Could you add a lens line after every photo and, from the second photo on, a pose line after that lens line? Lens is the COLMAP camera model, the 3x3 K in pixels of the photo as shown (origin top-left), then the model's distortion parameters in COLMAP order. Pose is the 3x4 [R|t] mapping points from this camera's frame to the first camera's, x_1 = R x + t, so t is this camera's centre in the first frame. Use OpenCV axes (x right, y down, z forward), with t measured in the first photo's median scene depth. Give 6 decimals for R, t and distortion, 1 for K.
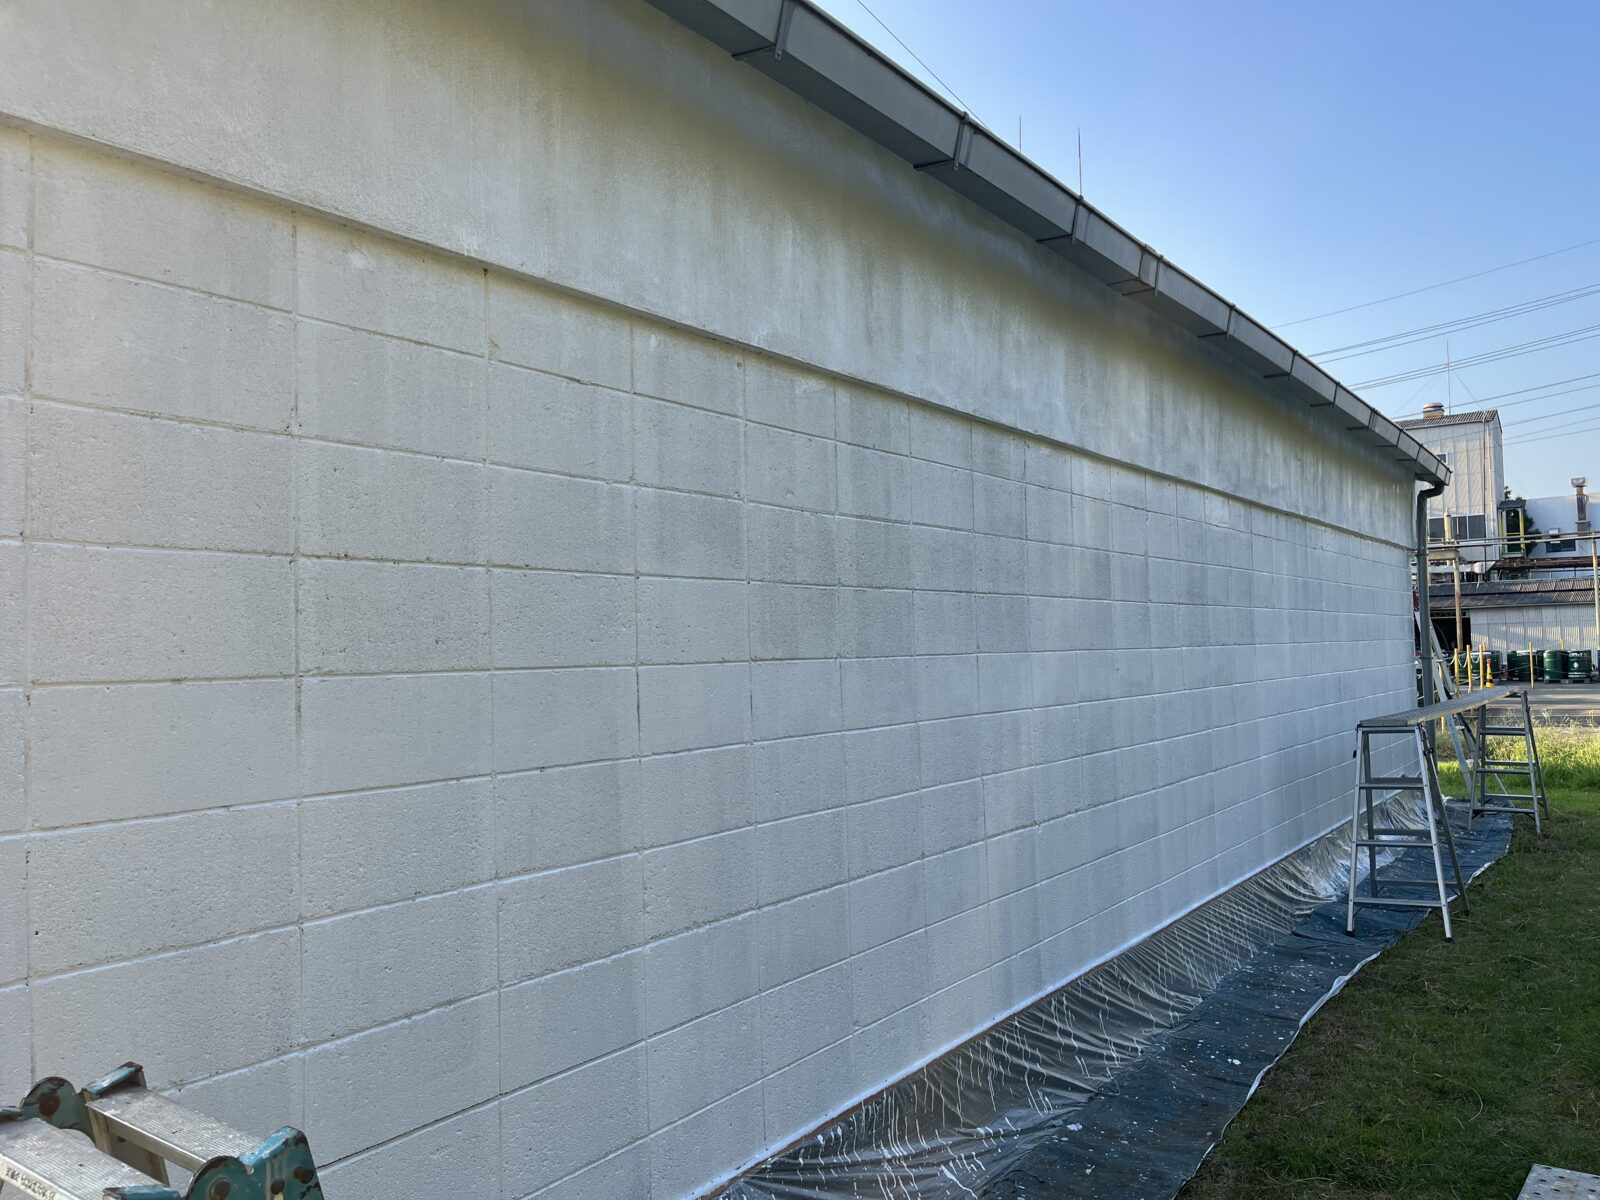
lens RADIAL K [[1193.6, 0, 800.0], [0, 1193.6, 600.0], [0, 0, 1]] dist [0.067981, -0.085614]
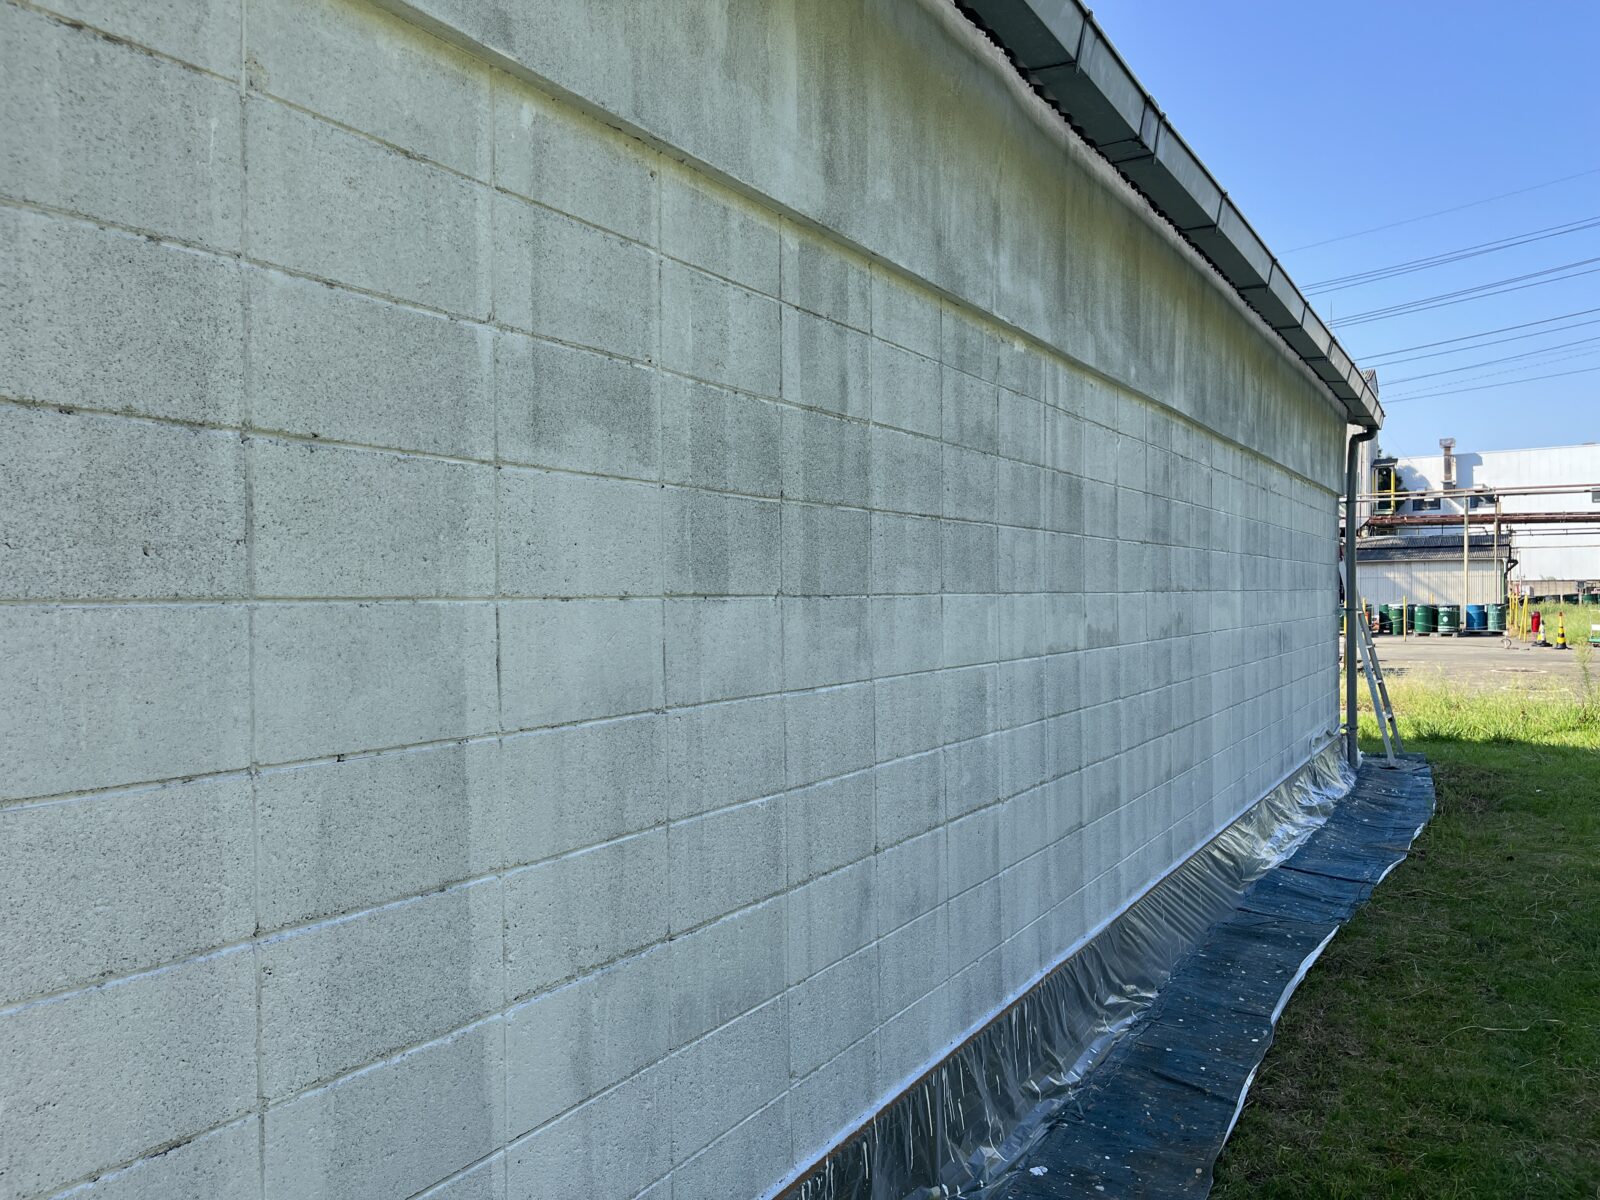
lens RADIAL K [[1198.1, 0, 793.9], [0, 1198.1, 605.4], [0, 0, 1]] dist [0.036006, -0.002815]
pose [[0.996107, 0.016370, 0.086623, -0.012863], [-0.020810, 0.998502, 0.050609, 0.009262], [-0.085665, -0.052215, 0.994955, 0.140232]]
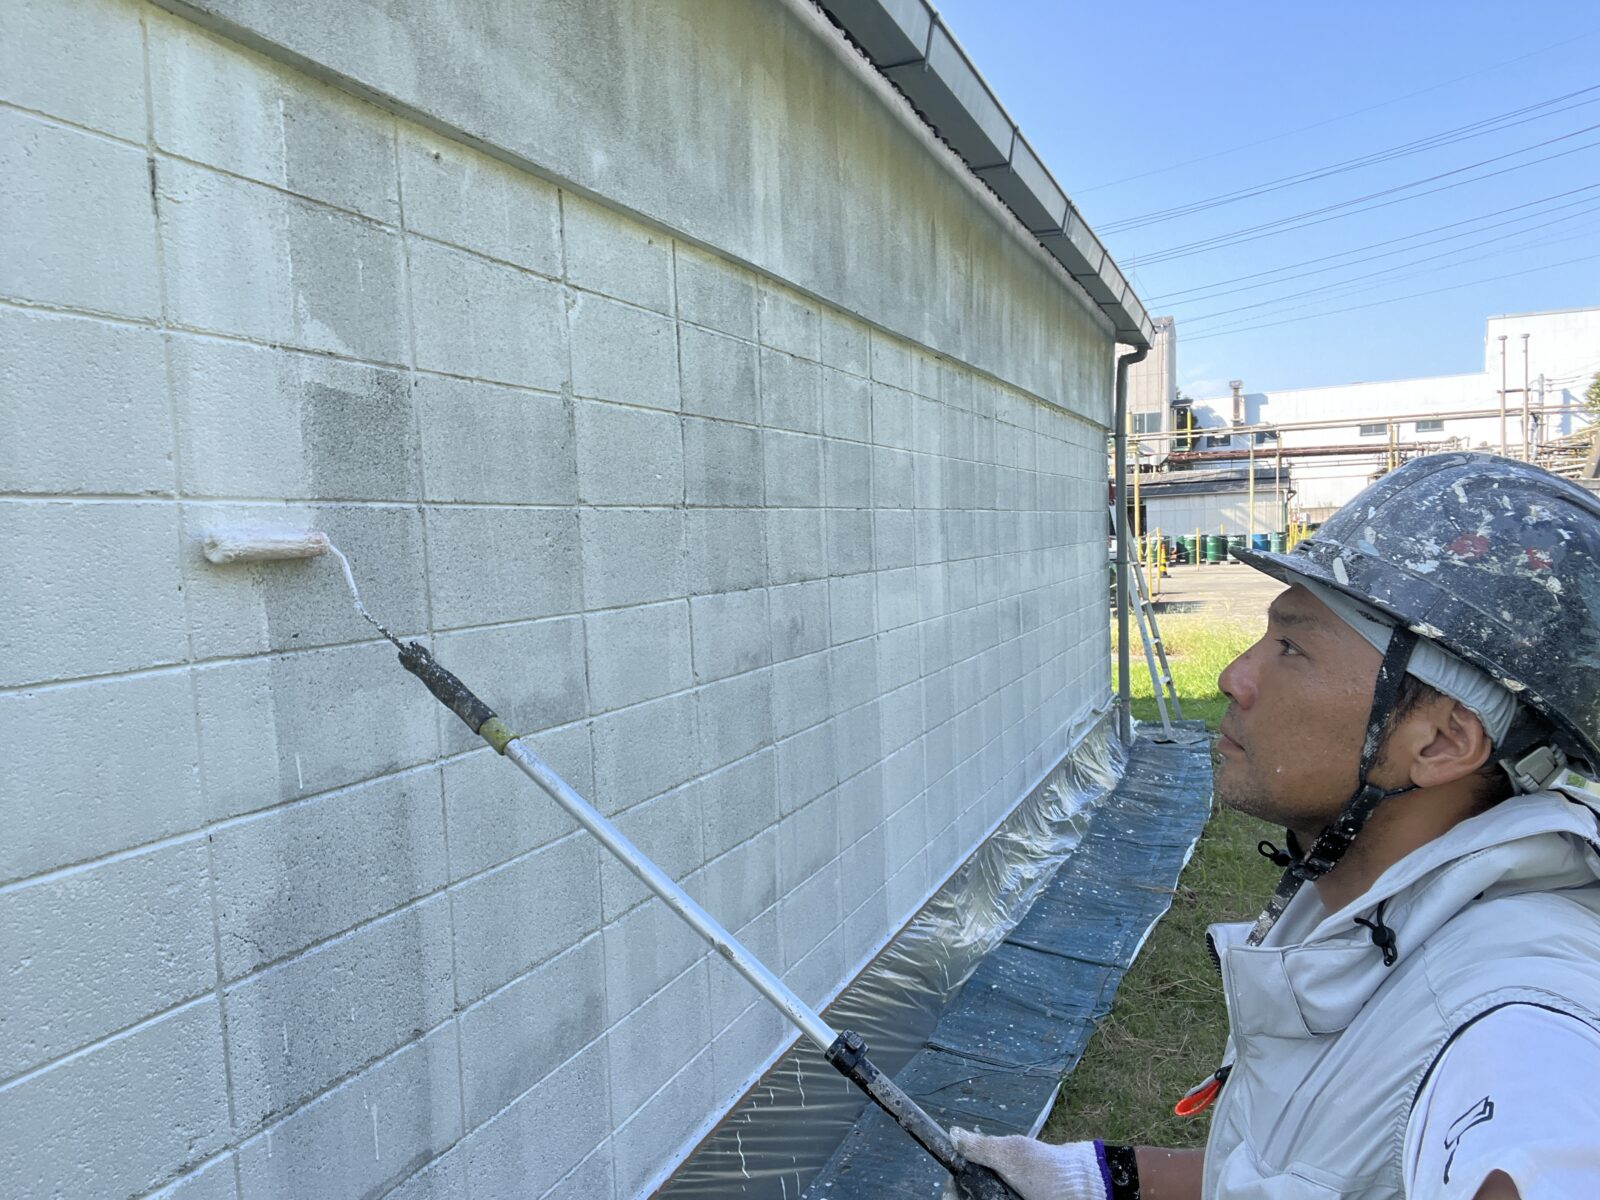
lens RADIAL K [[1112.9, 0, 803.6], [0, 1112.9, 619.8], [0, 0, 1]] dist [0.079475, -0.090045]
pose [[0.977031, -0.028506, 0.211180, 0.249350], [0.004322, 0.993459, 0.114109, -0.002234], [-0.213052, -0.110576, 0.970764, 0.519322]]
